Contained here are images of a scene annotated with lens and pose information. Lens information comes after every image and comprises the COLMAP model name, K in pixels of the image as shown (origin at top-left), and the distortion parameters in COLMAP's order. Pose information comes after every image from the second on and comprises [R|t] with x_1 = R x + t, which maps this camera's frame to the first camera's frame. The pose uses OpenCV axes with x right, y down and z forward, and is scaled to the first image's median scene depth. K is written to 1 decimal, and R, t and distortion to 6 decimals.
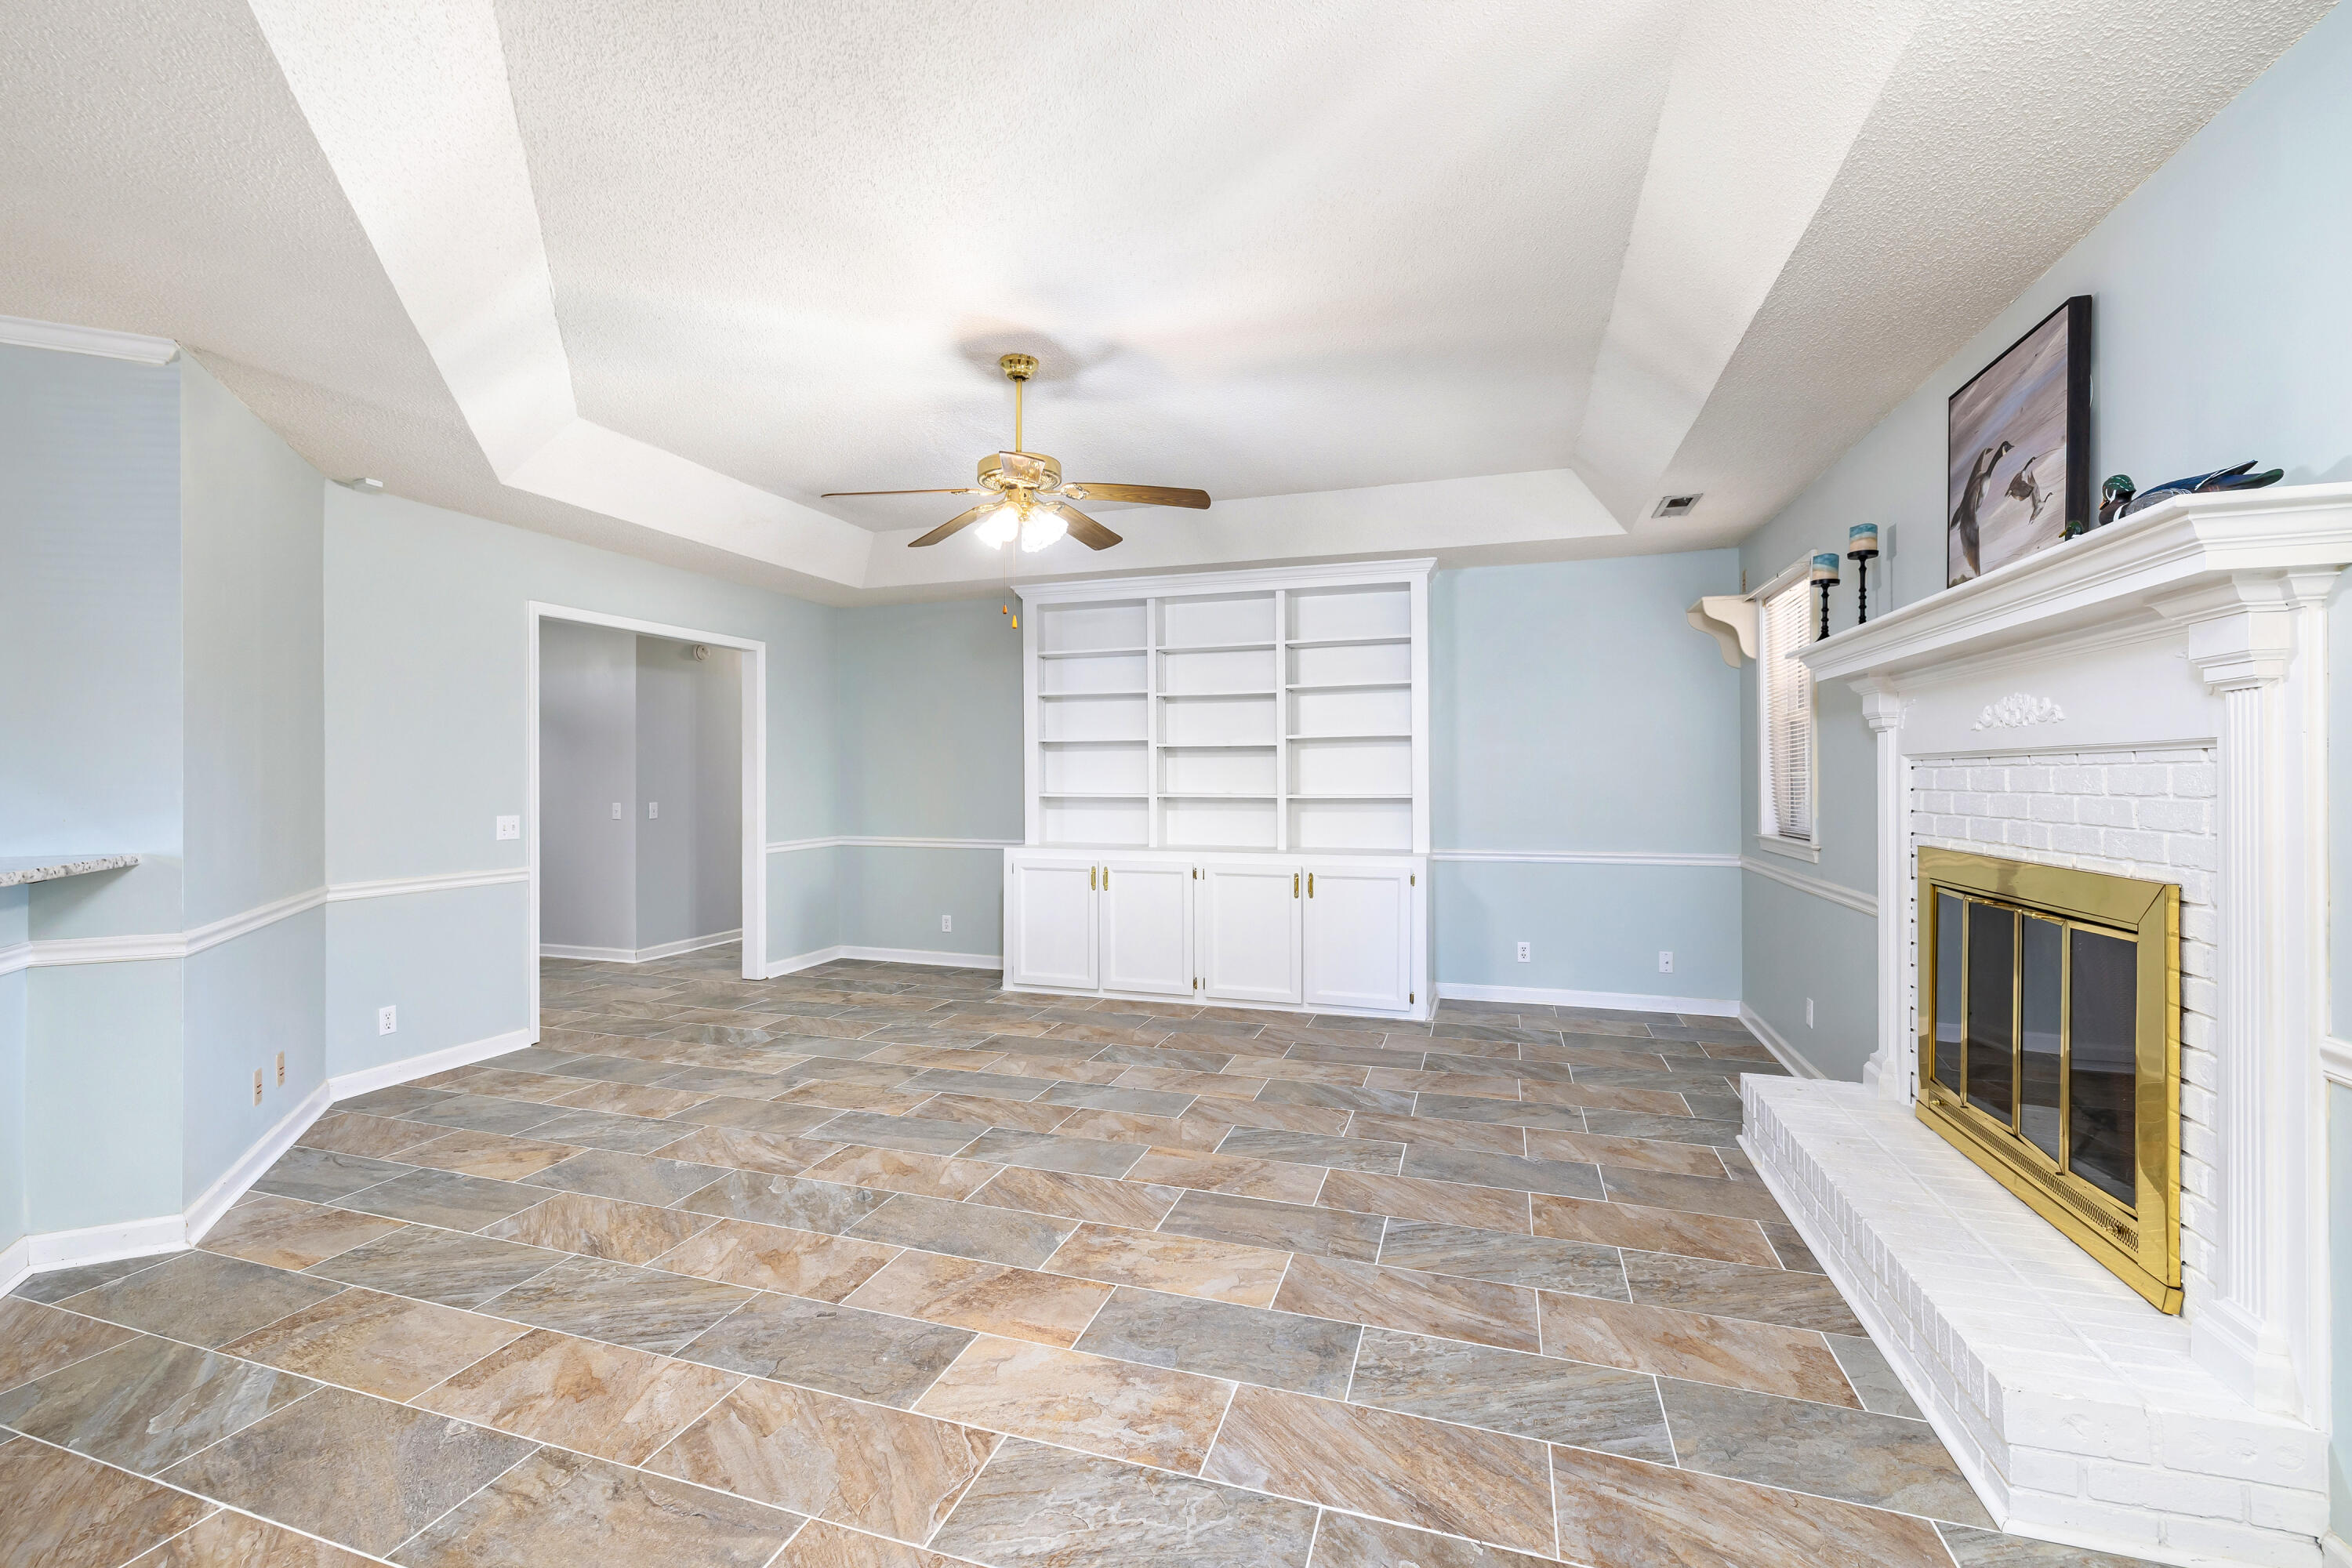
lens RADIAL K [[1024.7, 0, 1154.0], [0, 1024.7, 767.3], [0, 0, 1]] dist [-0.003942, -0.001312]
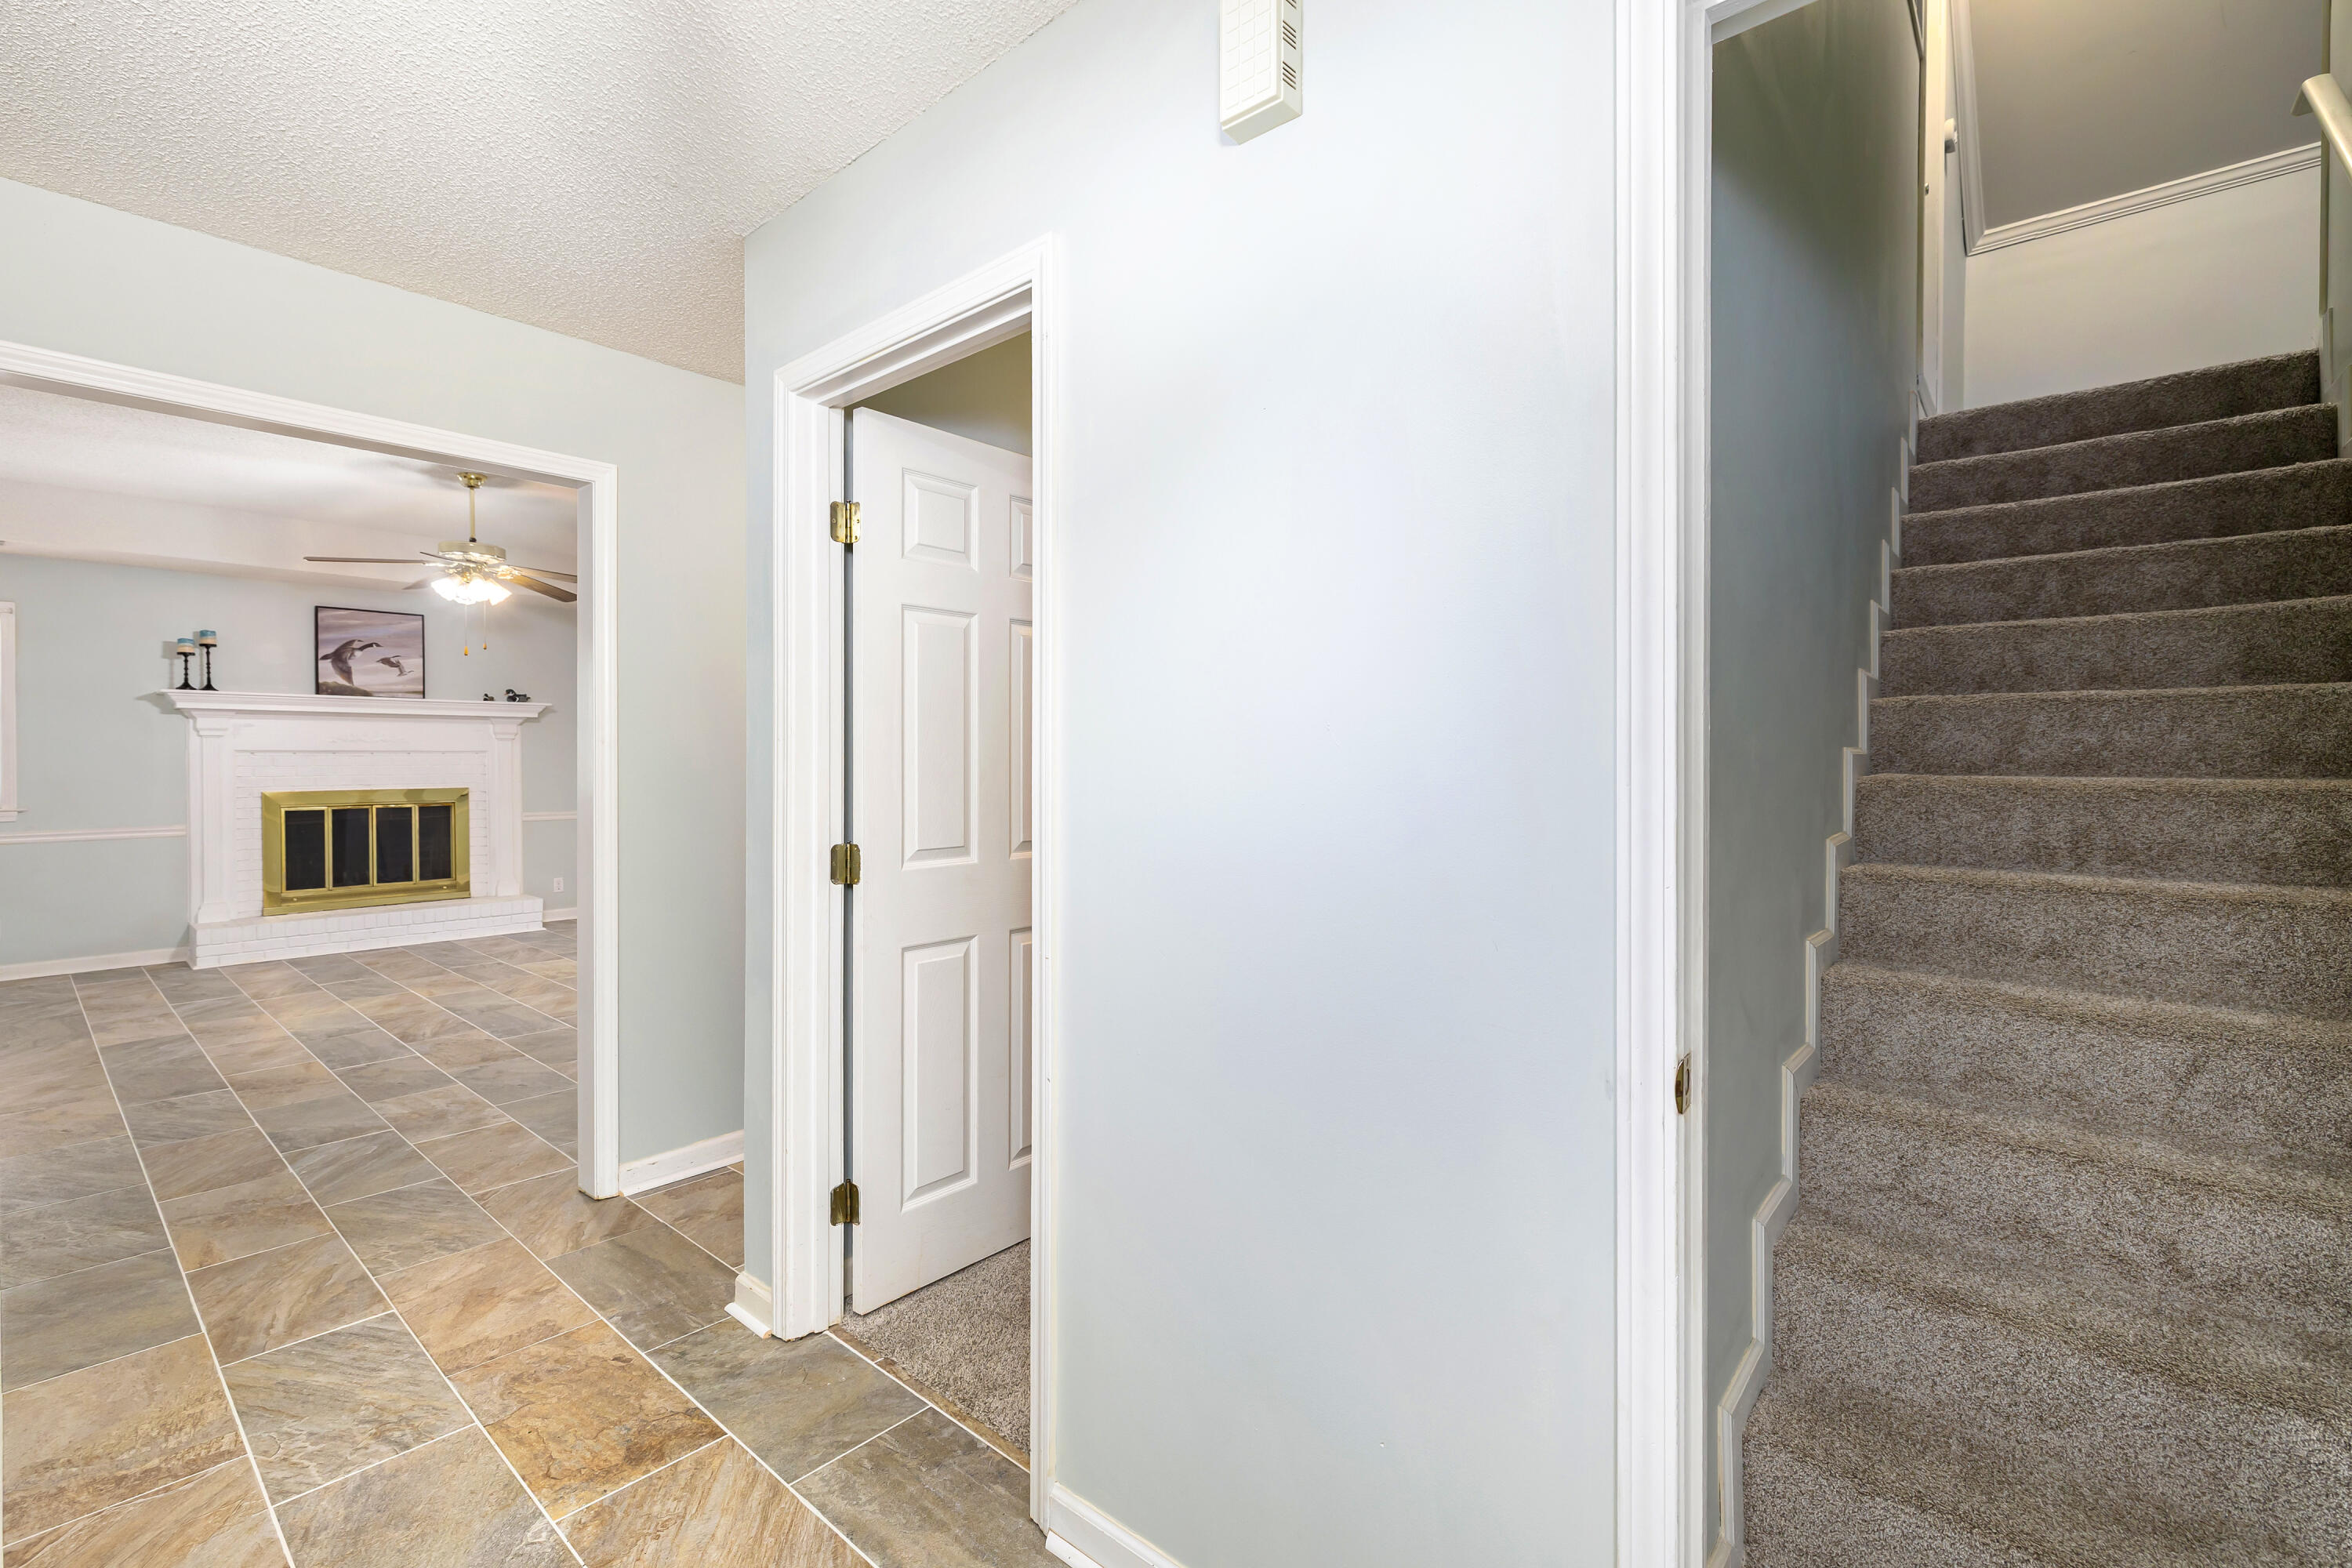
lens RADIAL K [[1024.7, 0, 1160.1], [0, 1024.7, 761.9], [0, 0, 1]] dist [-0.003942, -0.001312]
pose [[-0.926094, 0.003322, 0.377278, -1.720145], [0.000737, 0.999975, -0.006998, 0.025747], [-0.377292, -0.006203, -0.926074, 2.139356]]
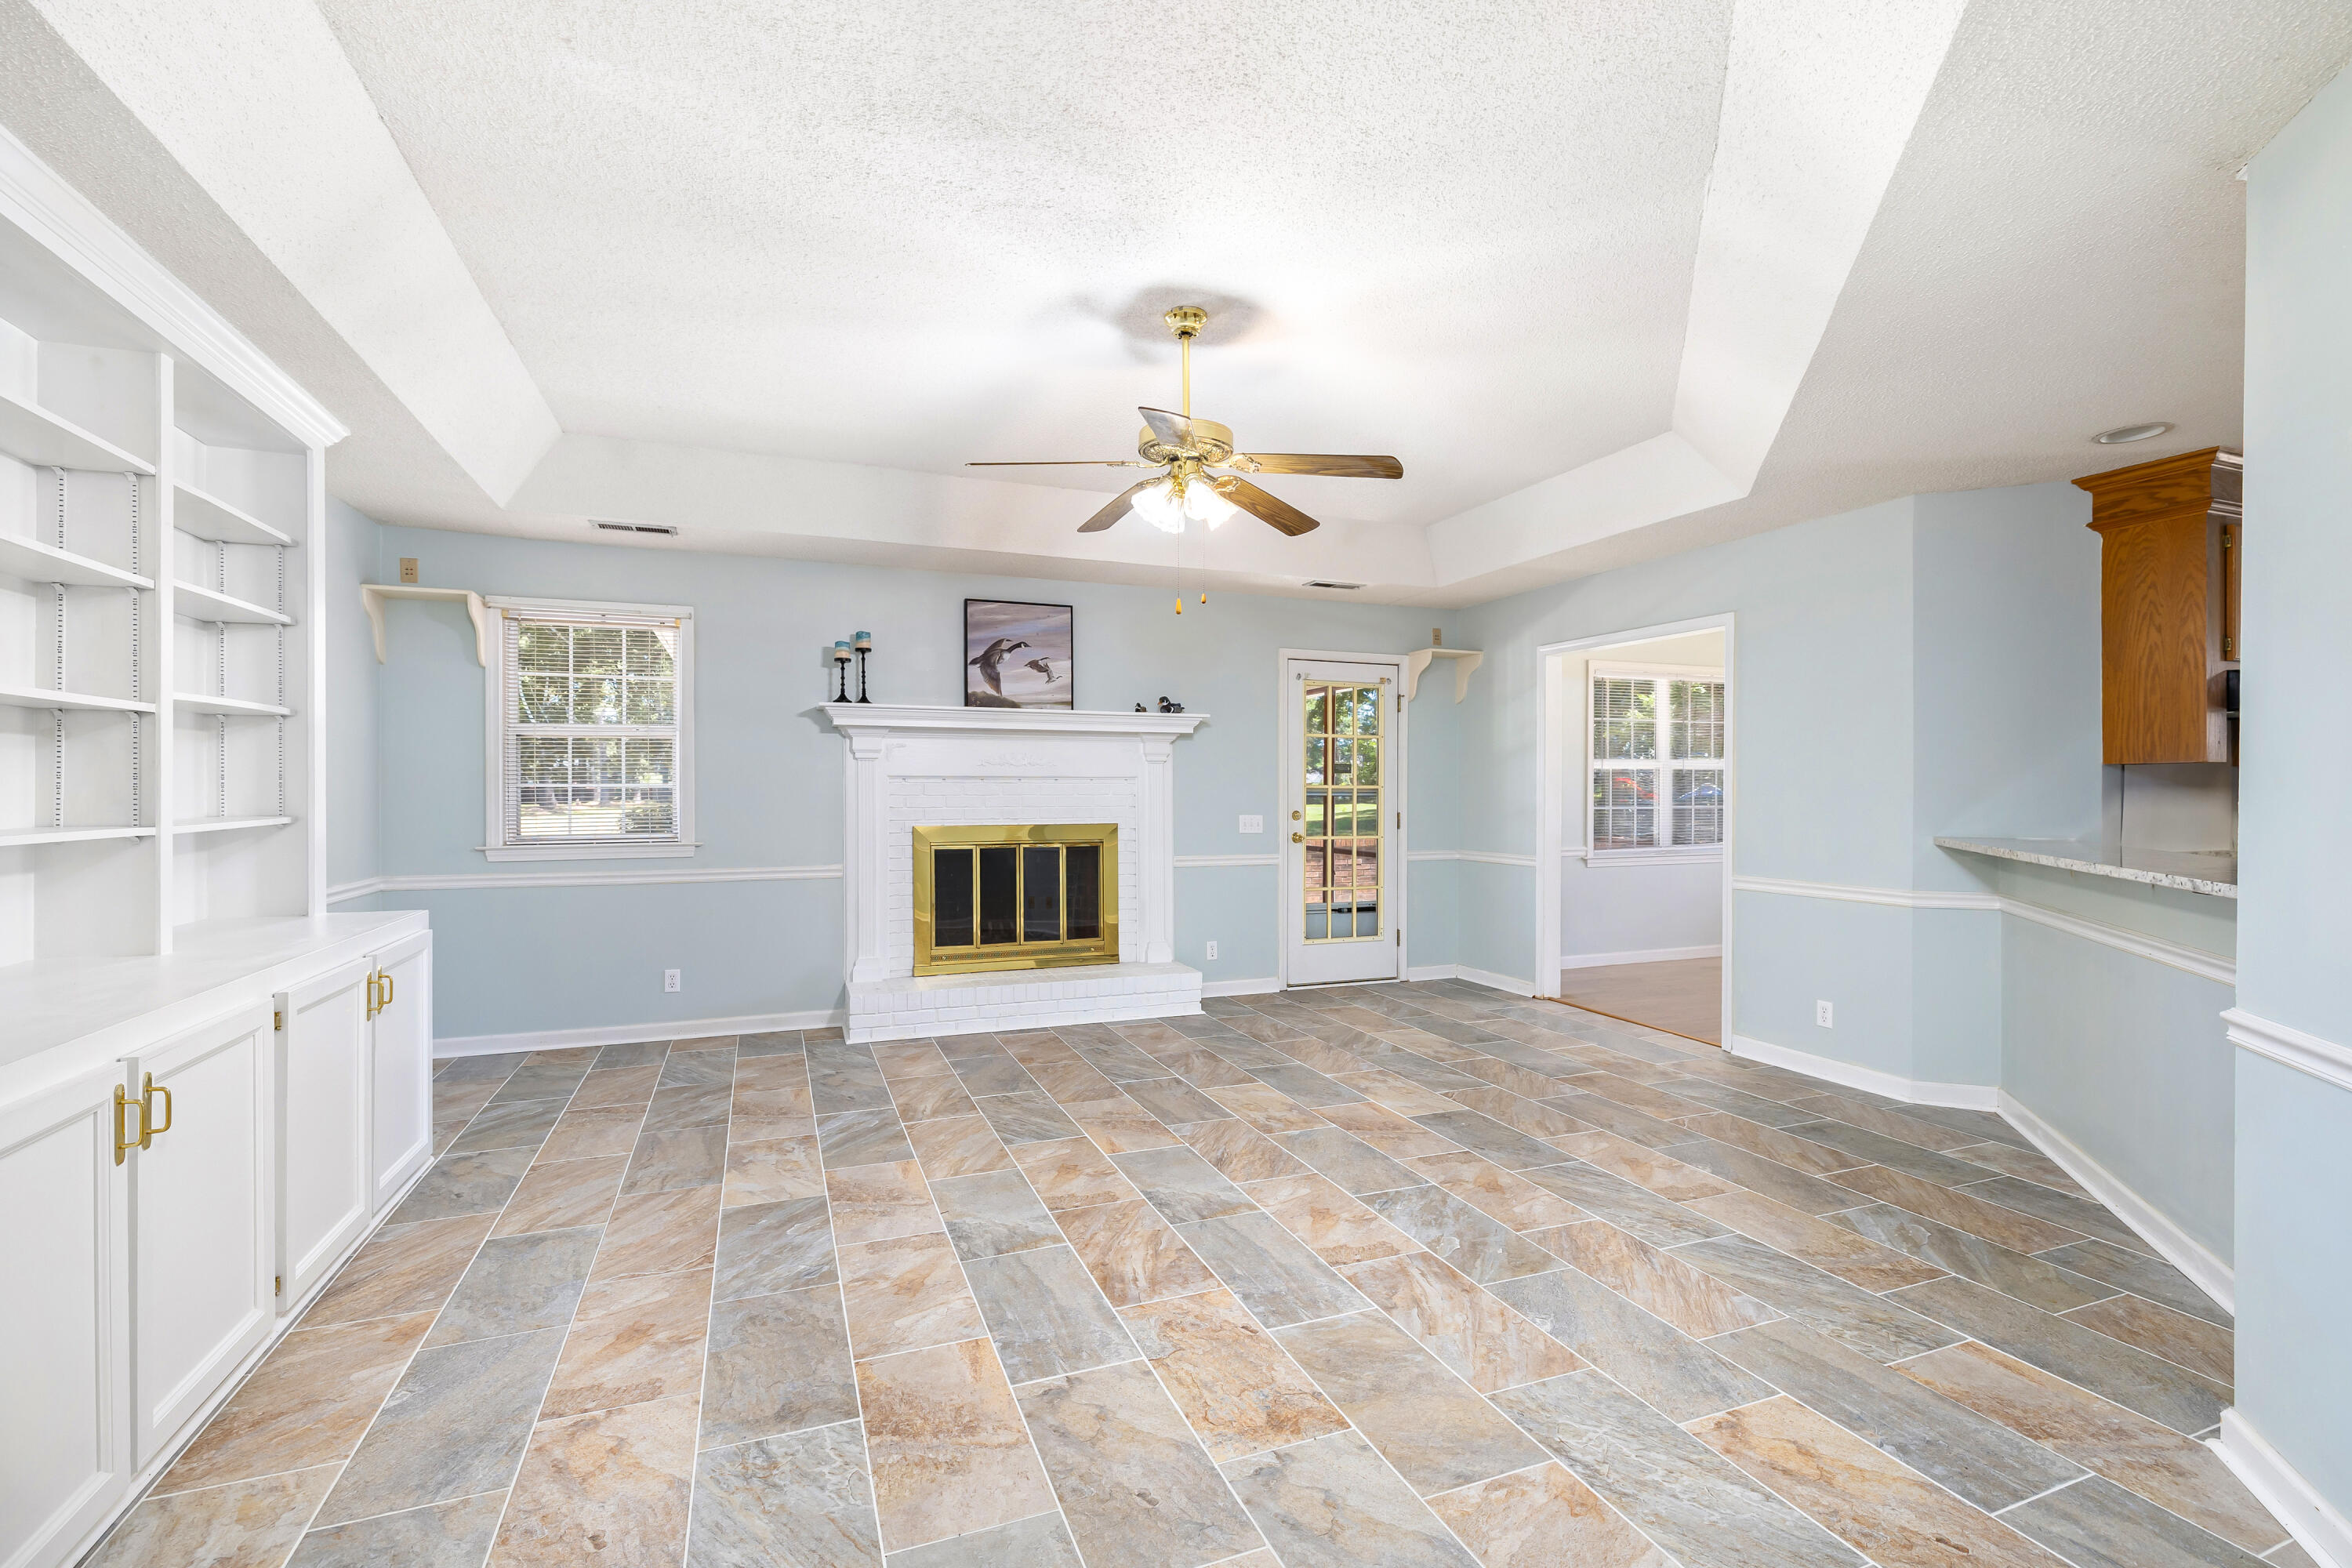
lens RADIAL K [[1024.7, 0, 1163.0], [0, 1024.7, 792.6], [0, 0, 1]] dist [-0.003942, -0.001312]
pose [[-0.644686, -0.002167, 0.764445, -0.856908], [-0.007500, 0.999966, -0.003491, 0.018082], [-0.764411, -0.007984, -0.644680, 1.707482]]
